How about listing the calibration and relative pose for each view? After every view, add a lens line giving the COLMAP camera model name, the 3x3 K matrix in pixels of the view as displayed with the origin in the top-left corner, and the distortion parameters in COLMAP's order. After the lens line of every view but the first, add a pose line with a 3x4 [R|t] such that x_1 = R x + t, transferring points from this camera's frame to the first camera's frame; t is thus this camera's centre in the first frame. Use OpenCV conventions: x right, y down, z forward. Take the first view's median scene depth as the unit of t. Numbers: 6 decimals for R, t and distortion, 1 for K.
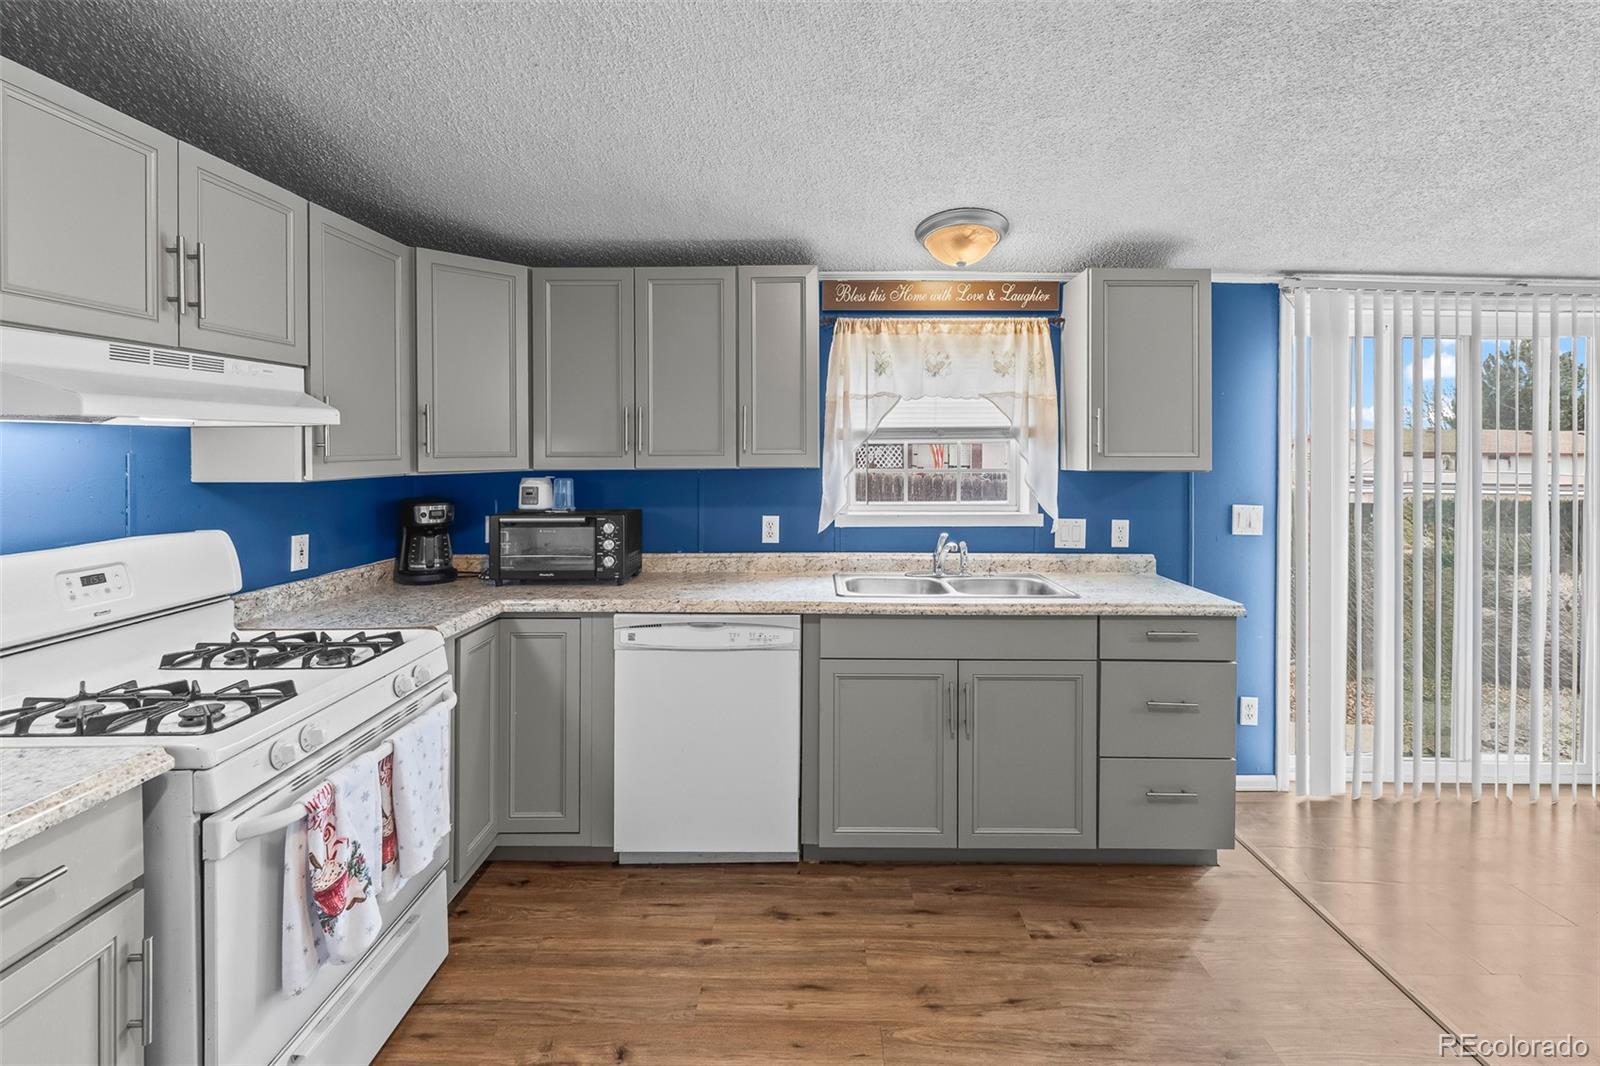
lens RADIAL K [[705.8, 0, 805.3], [0, 705.8, 456.1], [0, 0, 1]] dist [-0.000554, -0.012241]
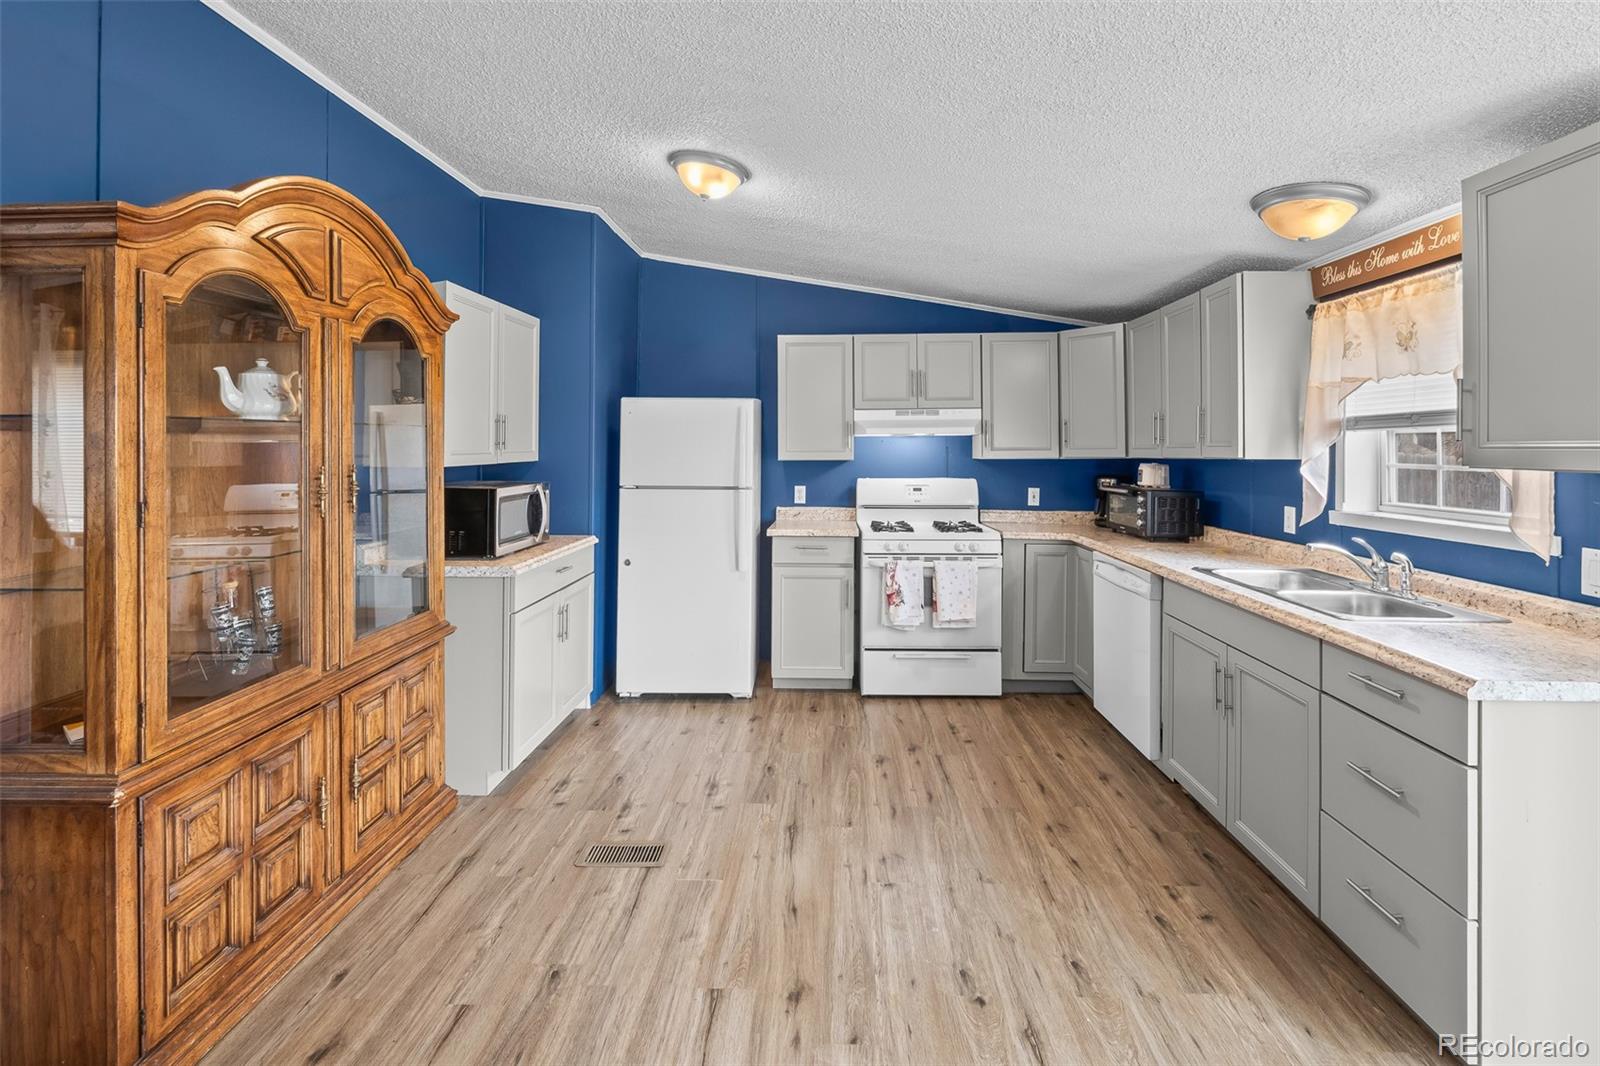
lens RADIAL K [[714.5, 0, 799.7], [0, 714.5, 433.3], [0, 0, 1]] dist [-0.003606, -0.000790]
pose [[-0.041509, -0.021126, -0.998915, 1.189986], [-0.006146, 0.999763, -0.020888, 0.004944], [0.999119, 0.005272, -0.041629, 0.384292]]
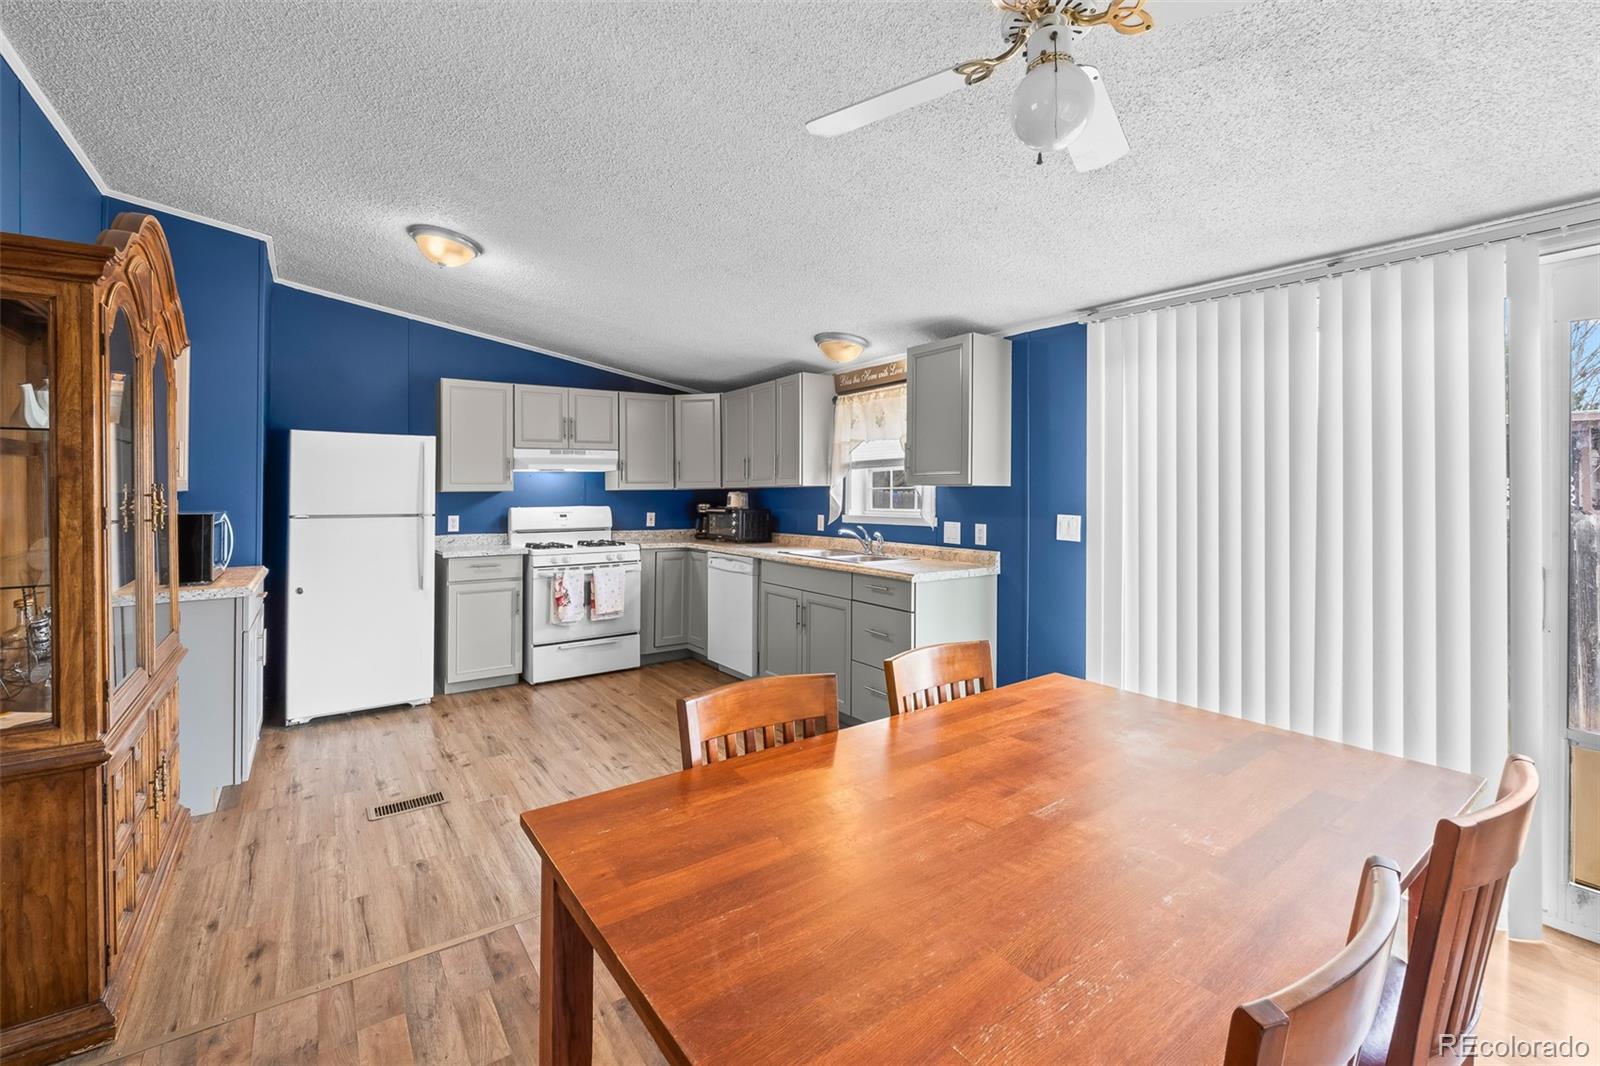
lens RADIAL K [[714.2, 0, 800.1], [0, 714.2, 488.6], [0, 0, 1]] dist [-0.000867, -0.000001]
pose [[0.572067, -0.006638, -0.820180, 1.572100], [-0.000649, 0.999963, -0.008546, 0.041919], [0.820207, 0.005421, 0.572042, -0.042835]]
